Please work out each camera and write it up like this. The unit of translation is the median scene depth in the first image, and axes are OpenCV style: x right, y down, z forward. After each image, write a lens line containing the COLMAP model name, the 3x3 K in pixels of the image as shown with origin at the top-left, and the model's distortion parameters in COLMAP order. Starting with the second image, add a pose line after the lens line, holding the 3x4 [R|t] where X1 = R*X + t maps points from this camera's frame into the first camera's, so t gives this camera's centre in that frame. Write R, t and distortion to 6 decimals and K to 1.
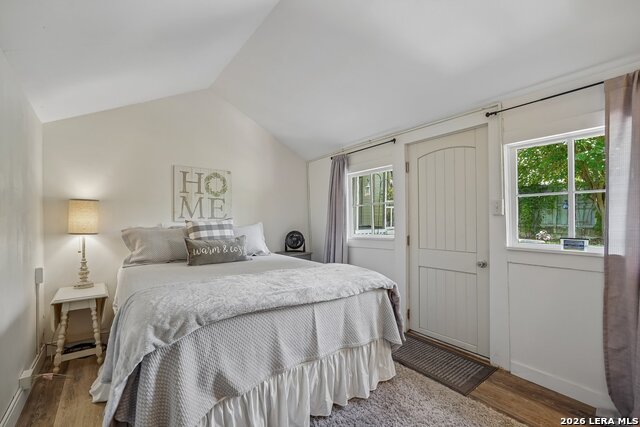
lens RADIAL K [[286.3, 0, 318.3], [0, 286.3, 207.2], [0, 0, 1]] dist [-0.013856, 0.000146]
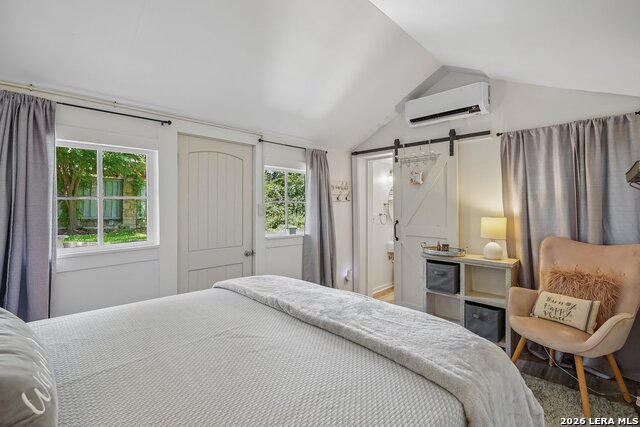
lens RADIAL K [[283.2, 0, 321.1], [0, 283.2, 215.4], [0, 0, 1]] dist [-0.017123, 0.008517]
pose [[-0.140986, 0.011990, 0.989939, -0.738192], [-0.014516, 0.999794, -0.014176, 0.042559], [-0.989905, -0.016369, -0.140783, 0.872864]]
